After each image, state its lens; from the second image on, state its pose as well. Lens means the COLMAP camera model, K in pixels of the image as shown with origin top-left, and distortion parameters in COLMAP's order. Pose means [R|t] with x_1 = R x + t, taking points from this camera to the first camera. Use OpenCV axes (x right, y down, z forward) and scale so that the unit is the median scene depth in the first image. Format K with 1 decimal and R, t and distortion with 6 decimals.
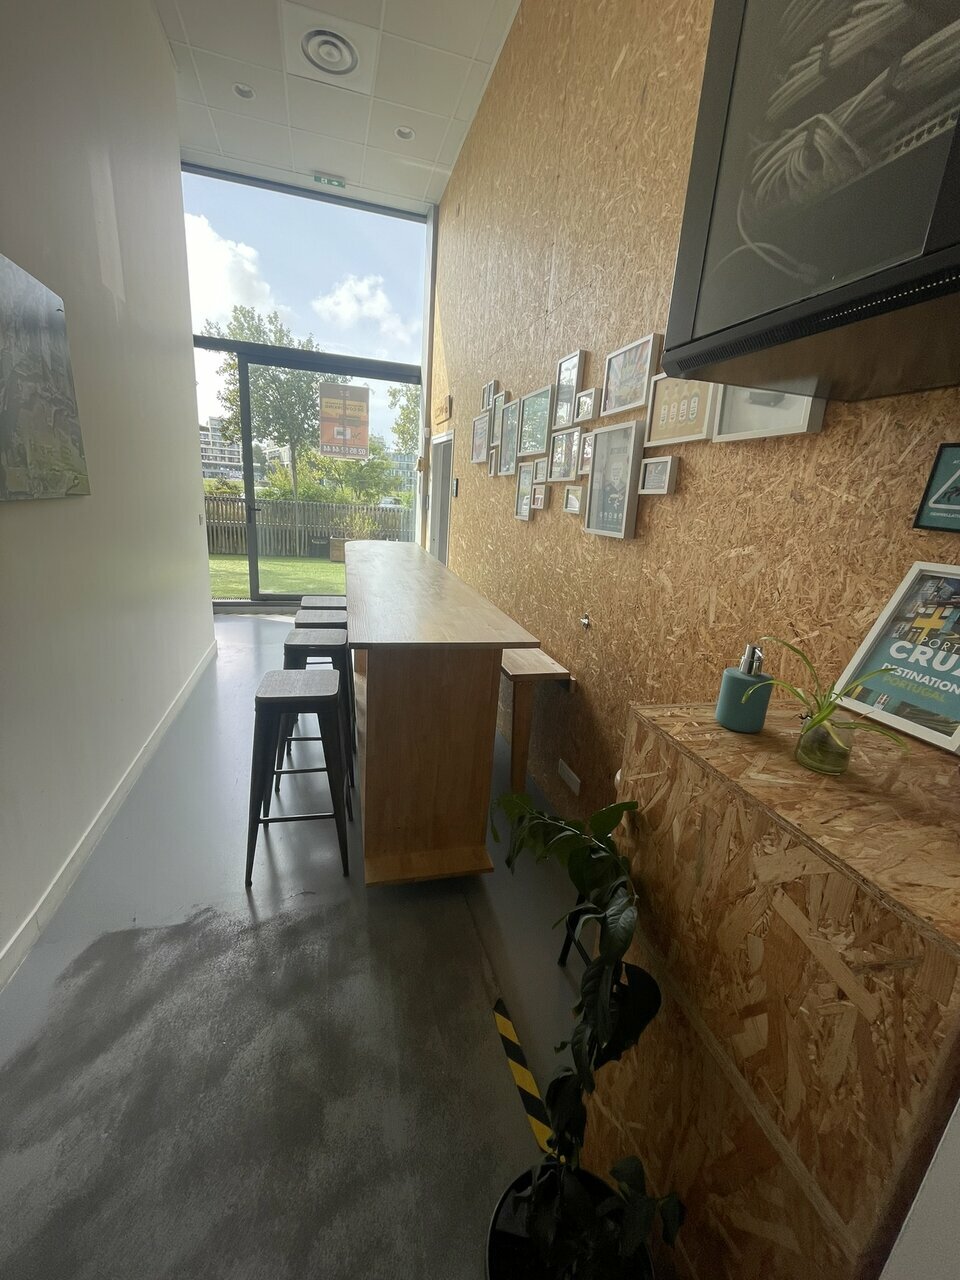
lens RADIAL K [[515.8, 0, 477.3], [0, 515.8, 637.6], [0, 0, 1]] dist [-0.003212, 0.000018]
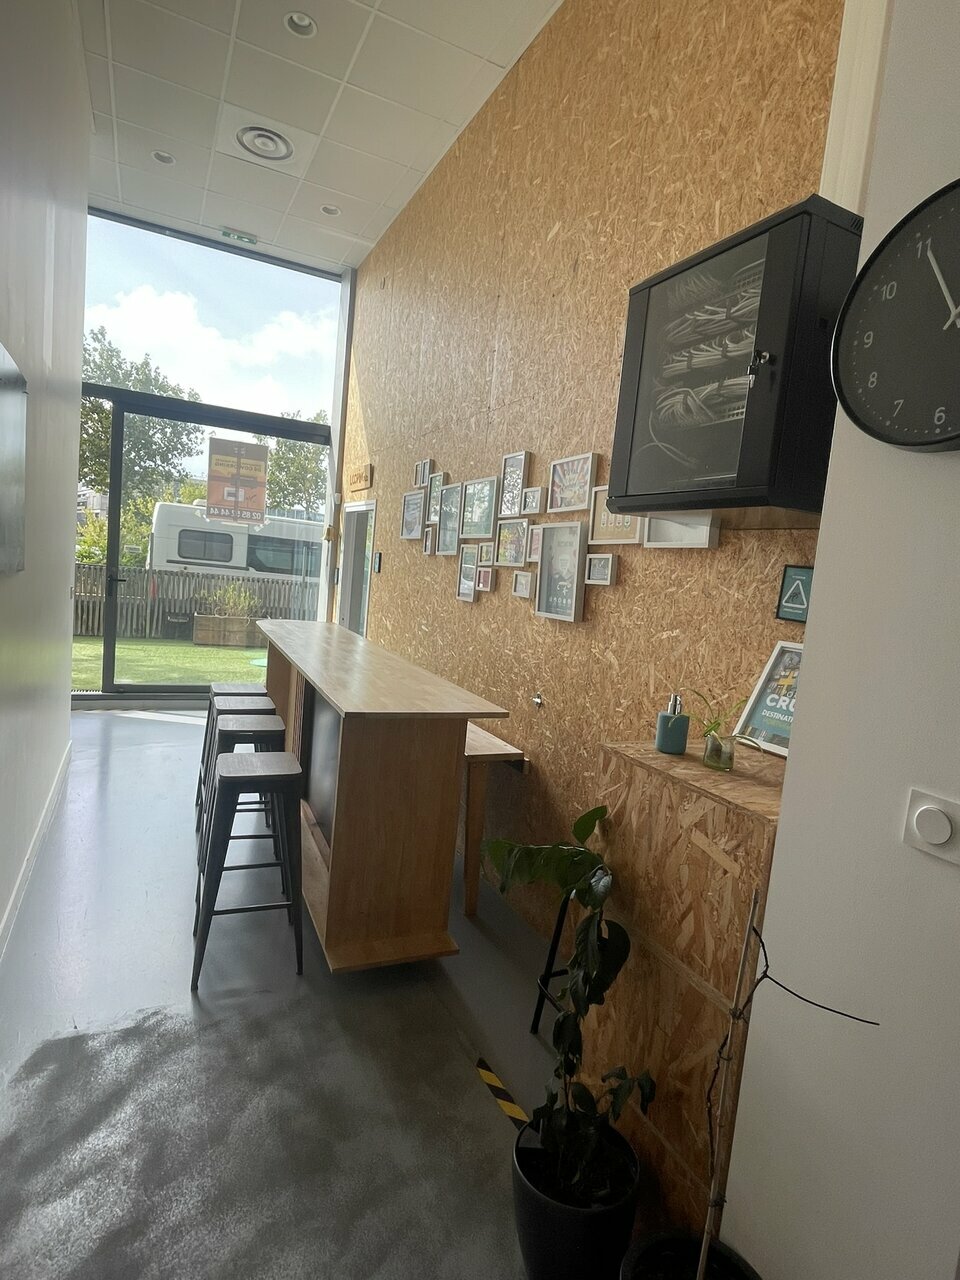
lens RADIAL K [[675.8, 0, 479.7], [0, 675.8, 641.5], [0, 0, 1]] dist [-0.003201, -0.000130]
pose [[0.985779, 0.006104, 0.167935, -0.169908], [0.019870, 0.988096, -0.152552, 0.071211], [-0.166867, 0.153719, 0.973923, -0.400341]]
